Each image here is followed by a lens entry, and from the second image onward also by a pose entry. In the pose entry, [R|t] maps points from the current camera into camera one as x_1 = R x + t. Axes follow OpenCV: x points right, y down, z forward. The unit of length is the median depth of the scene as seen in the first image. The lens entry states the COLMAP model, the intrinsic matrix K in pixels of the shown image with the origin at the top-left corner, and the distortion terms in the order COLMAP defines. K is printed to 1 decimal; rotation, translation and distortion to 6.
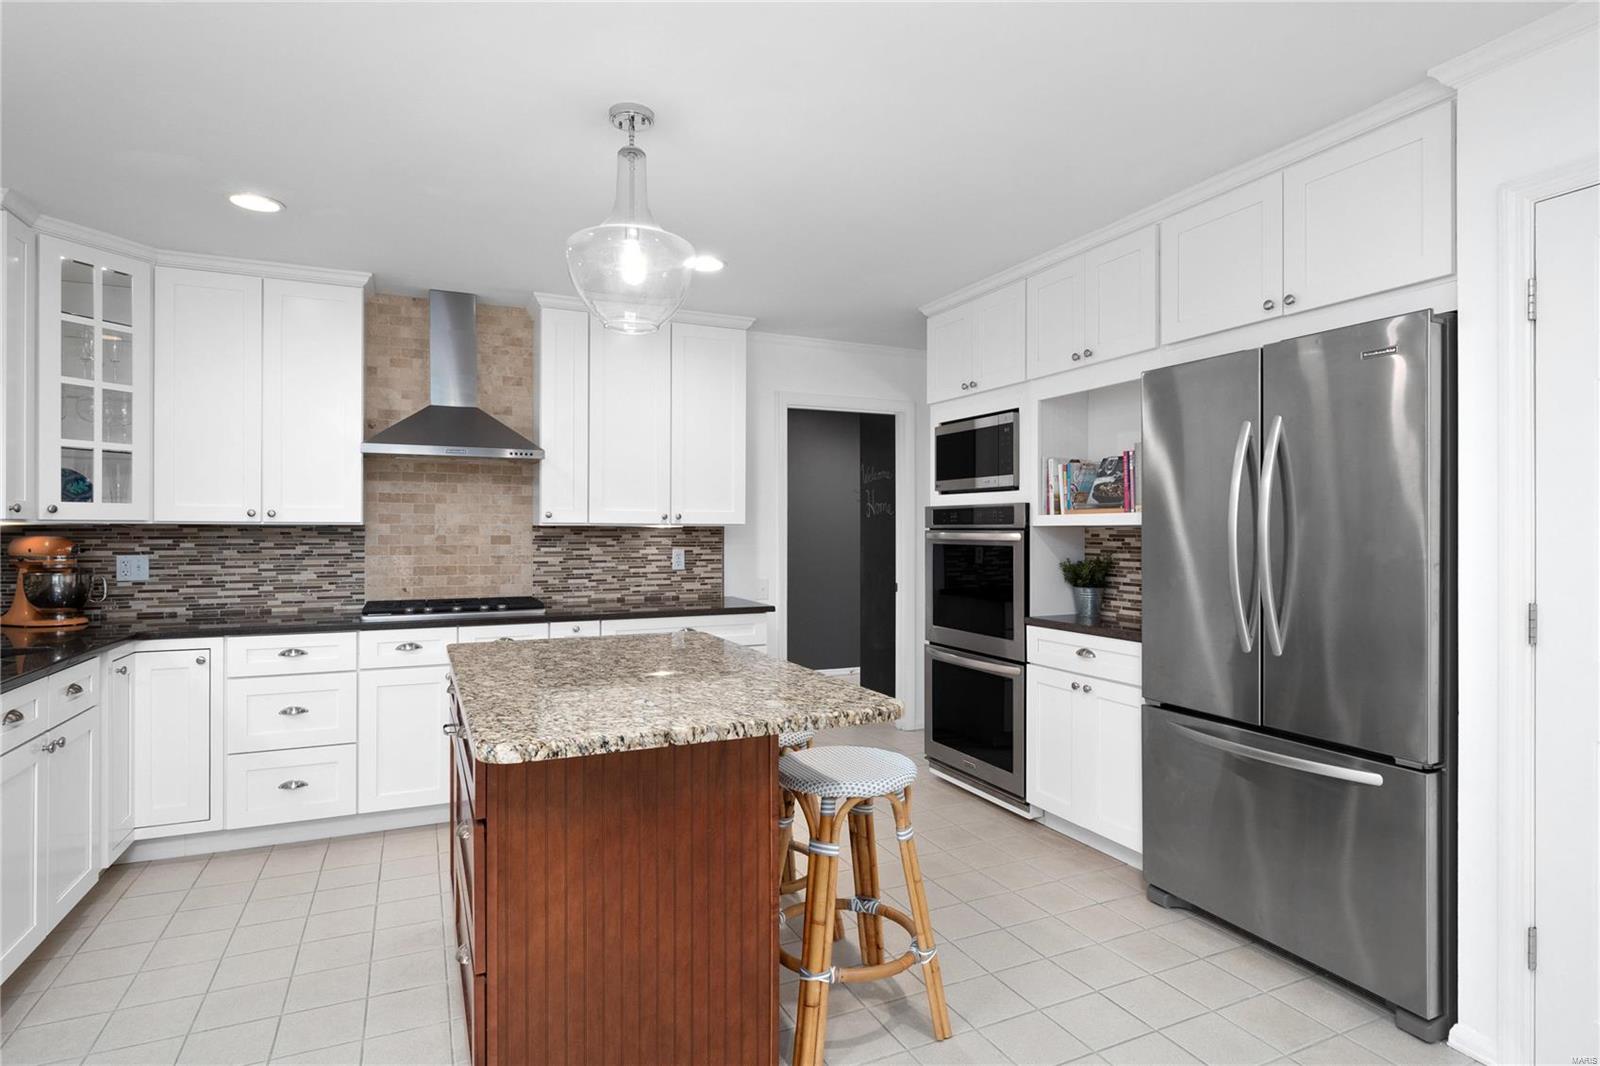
lens RADIAL K [[824.9, 0, 806.4], [0, 824.9, 532.7], [0, 0, 1]] dist [-0.000663, -0.004401]
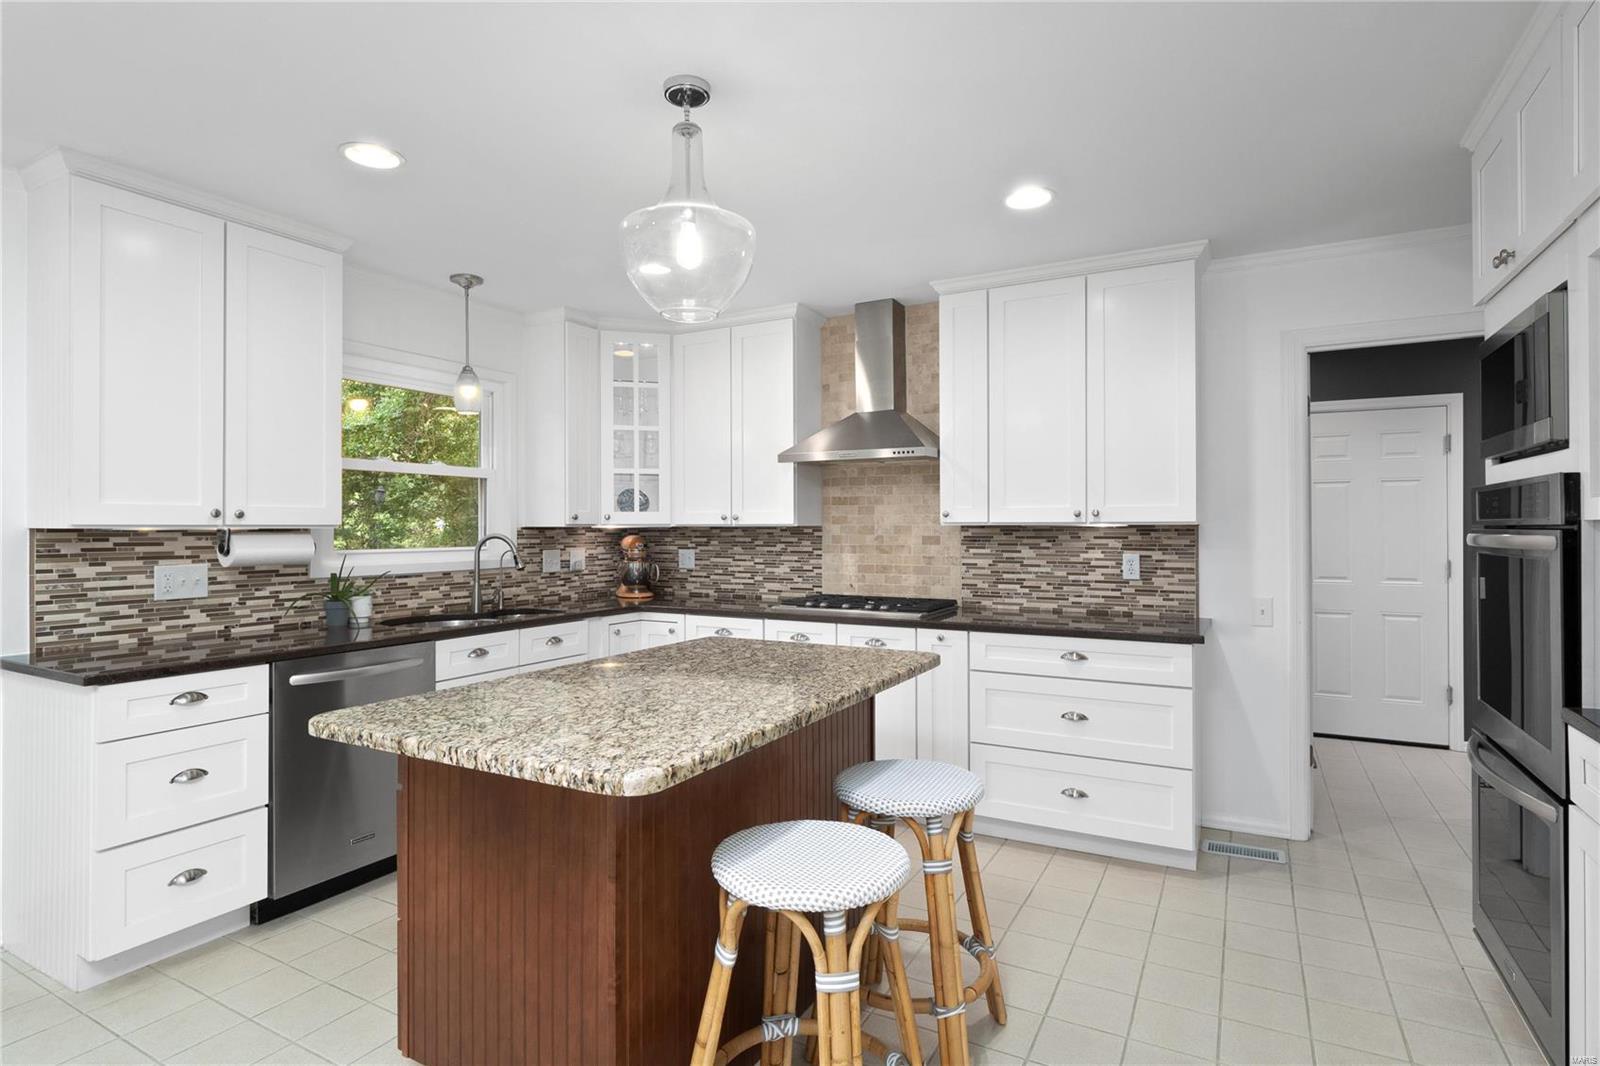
lens RADIAL K [[824.9, 0, 804.8], [0, 824.9, 523.1], [0, 0, 1]] dist [-0.000663, -0.004401]
pose [[0.589814, -0.008671, -0.807493, 0.392705], [0.001029, 0.999950, -0.009986, -0.002448], [0.807538, 0.005059, 0.589793, 0.348973]]
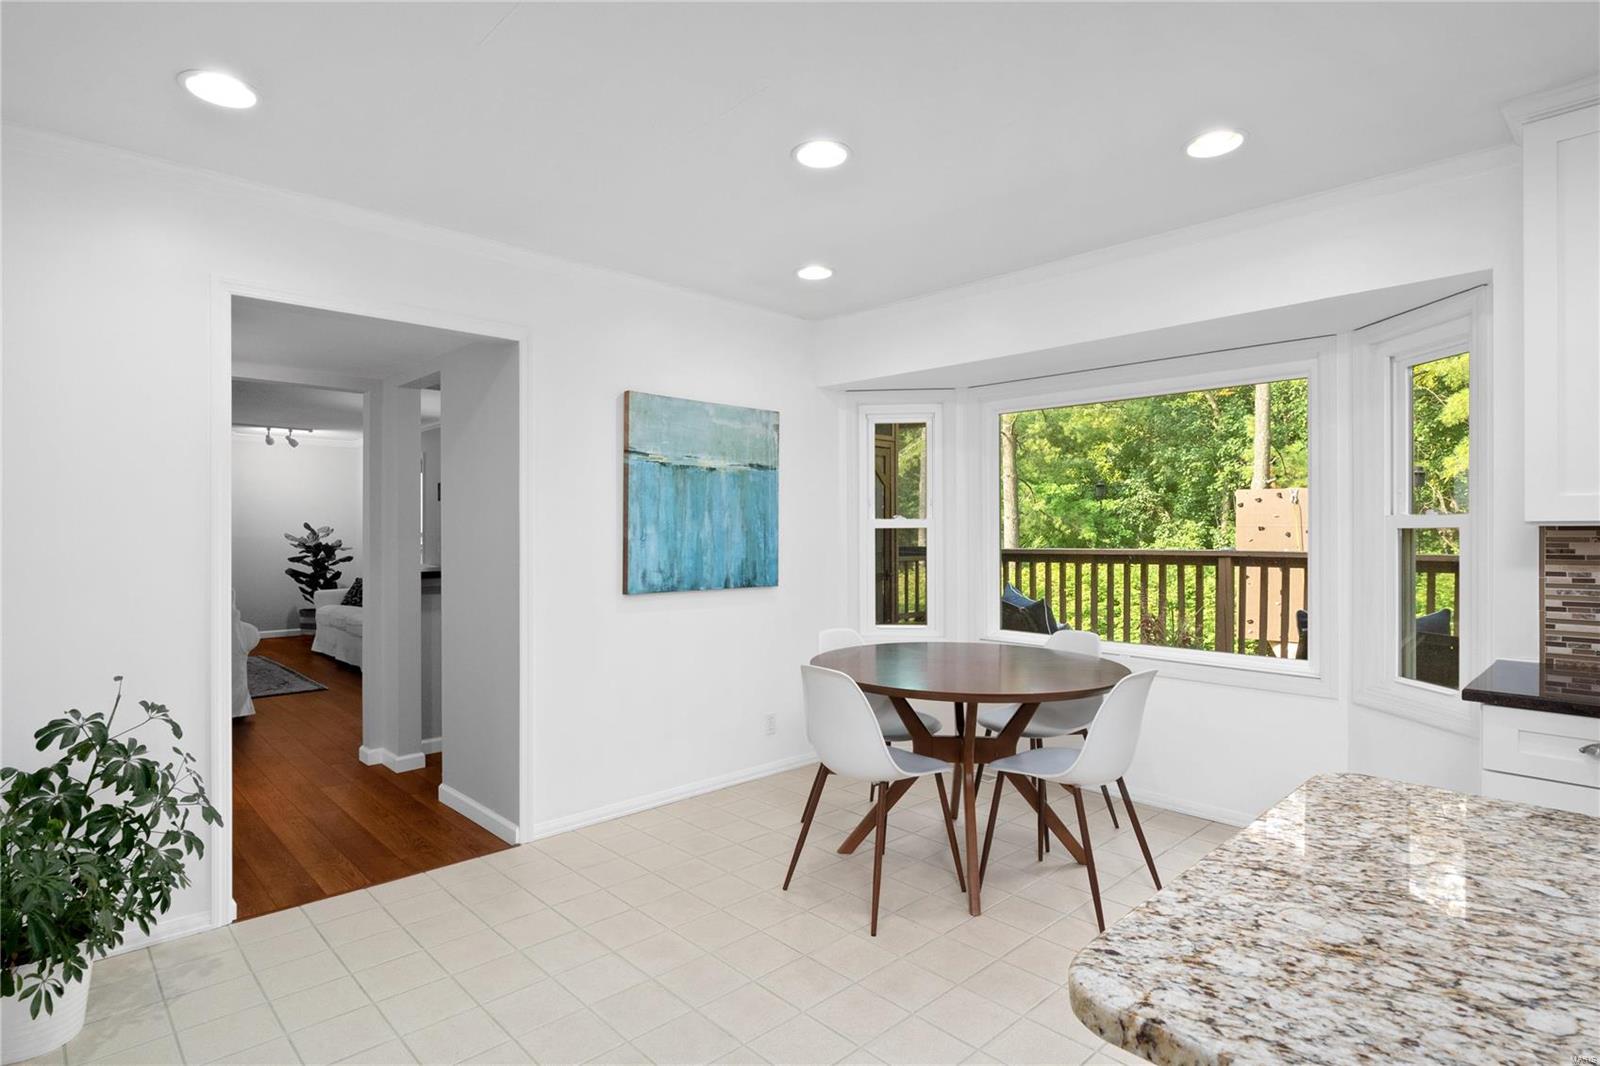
lens RADIAL K [[824.9, 0, 791.8], [0, 824.9, 532.8], [0, 0, 1]] dist [-0.000663, -0.004401]
pose [[-0.948255, -0.001371, -0.317507, 0.185127], [-0.002964, 0.999985, 0.004534, -0.001419], [0.317496, 0.005241, -0.948245, 0.661762]]
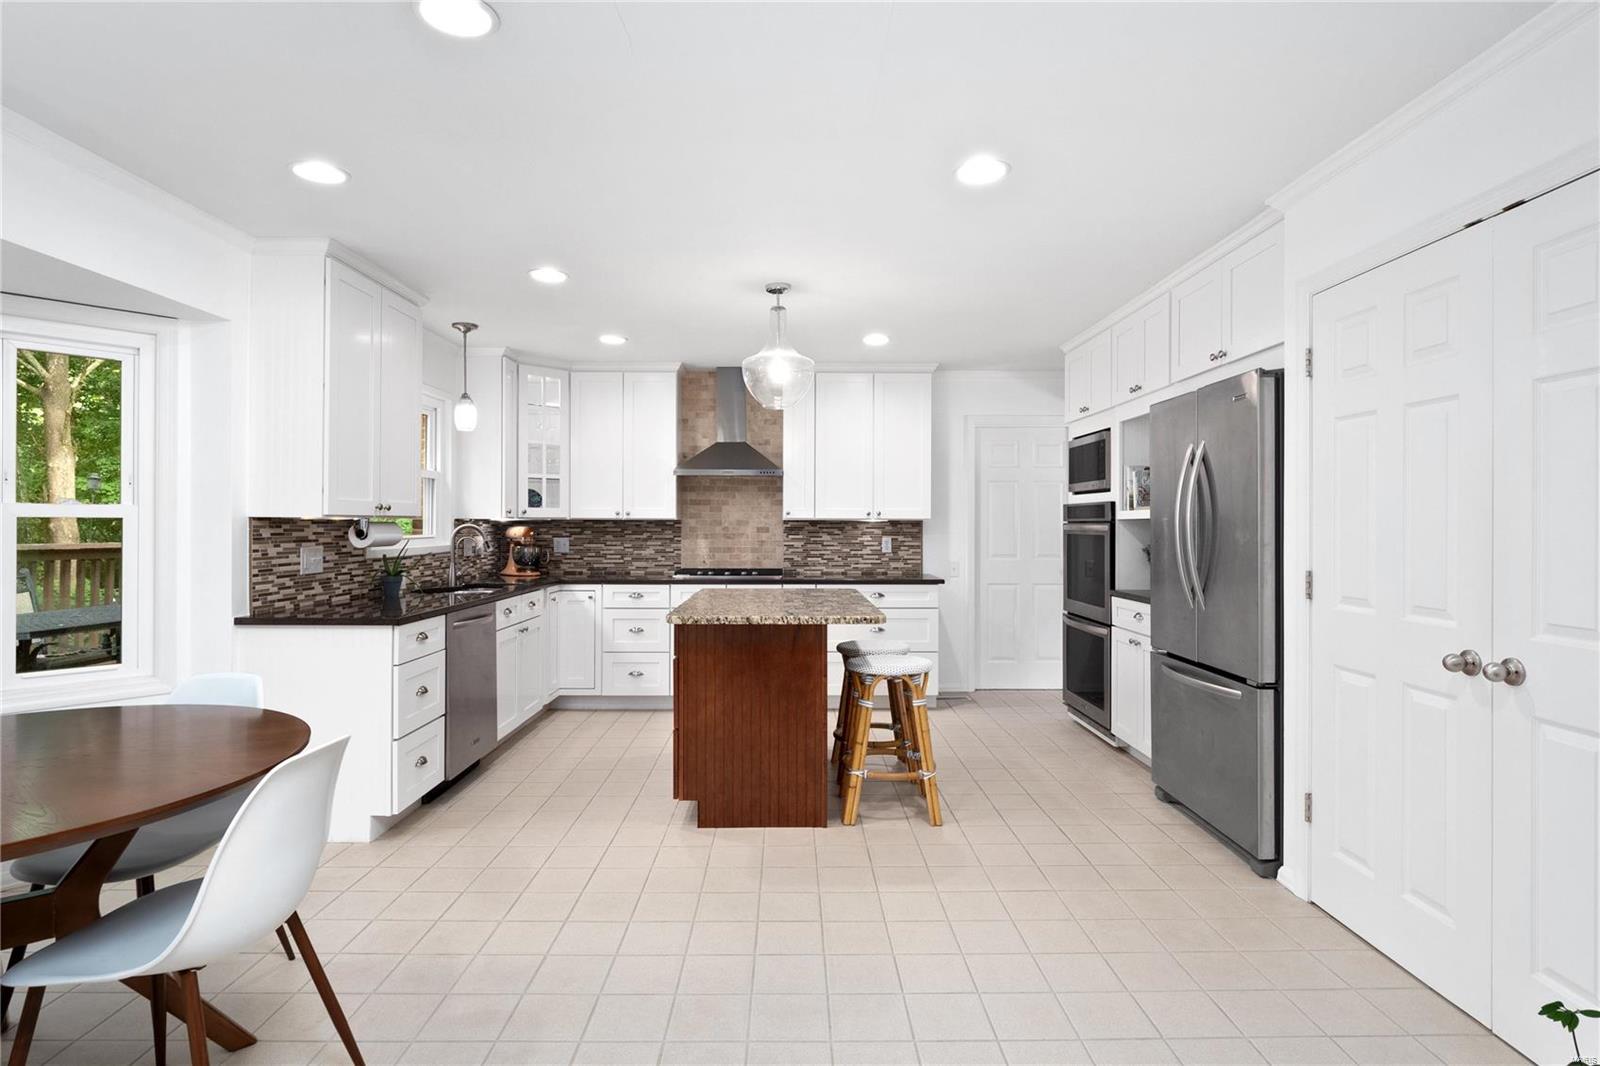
lens RADIAL K [[824.9, 0, 812.3], [0, 824.9, 529.8], [0, 0, 1]] dist [-0.000663, -0.004401]
pose [[0.915602, 0.002157, -0.402080, 0.356614], [-0.001272, 0.999996, 0.002467, 0.005552], [0.402084, -0.001748, 0.915601, -0.371033]]
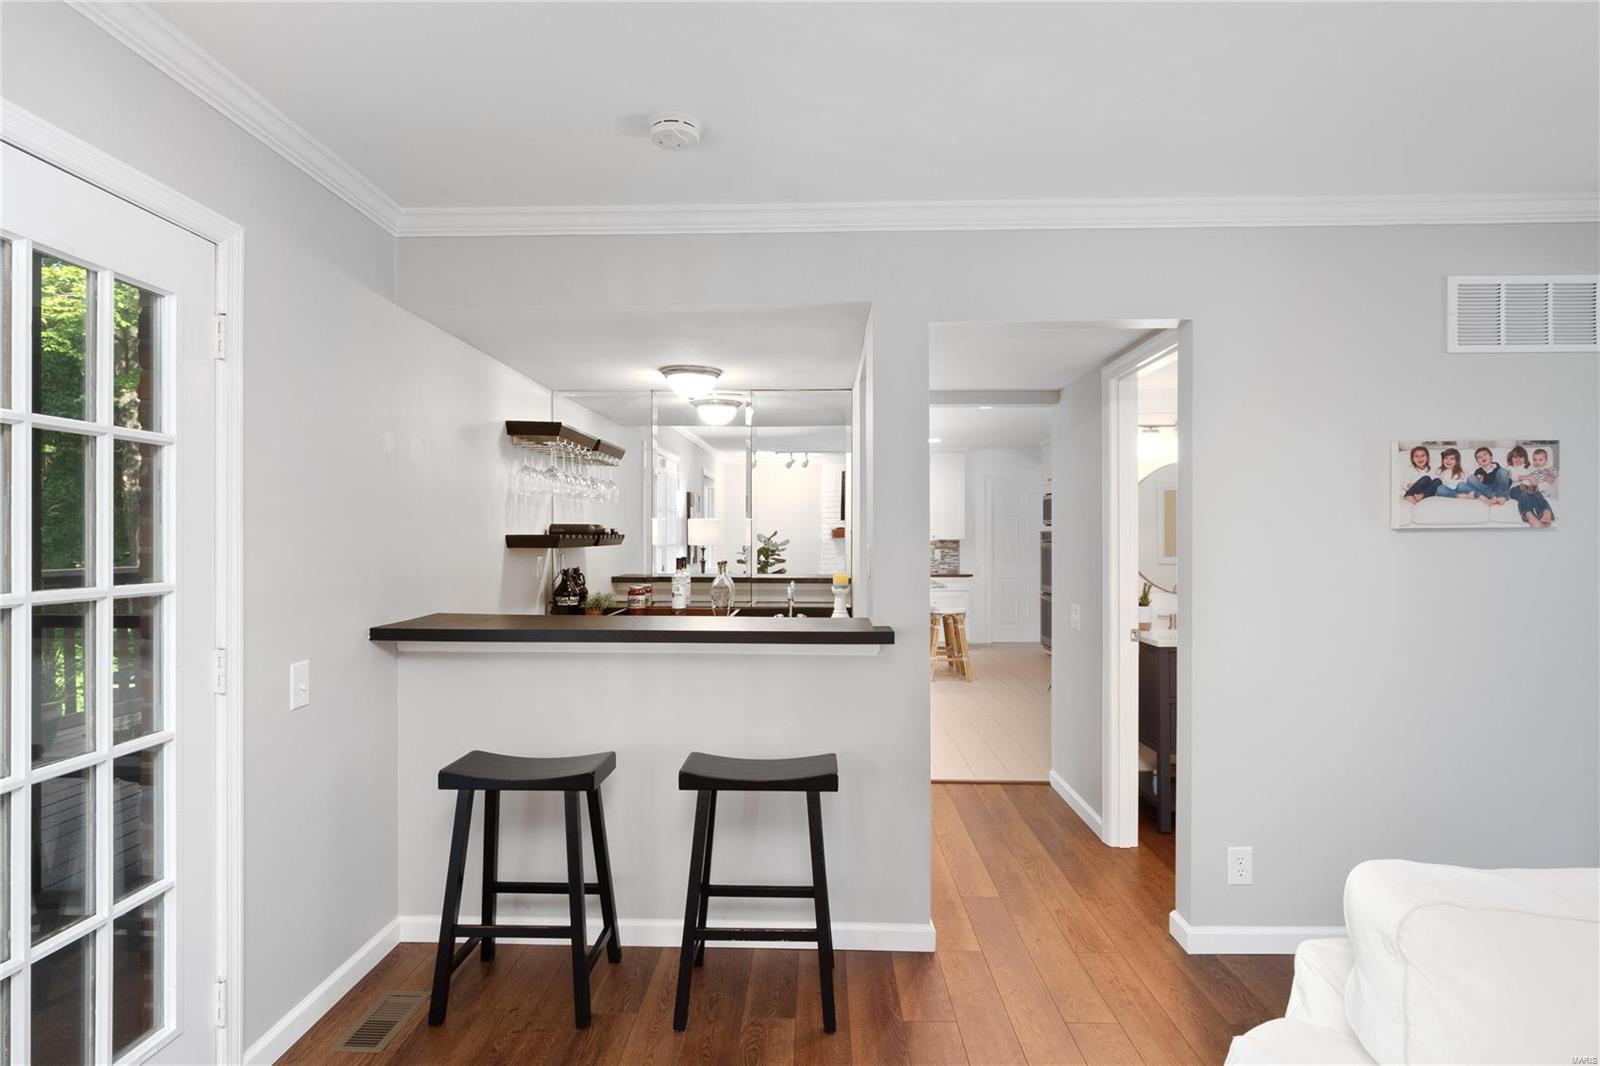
lens RADIAL K [[824.9, 0, 797.0], [0, 824.9, 534.6], [0, 0, 1]] dist [-0.000663, -0.004401]
pose [[0.895018, 0.002664, -0.446021, 0.647843], [-0.005040, 0.999979, -0.004142, -0.013627], [0.446001, 0.005955, 0.895013, -1.519886]]
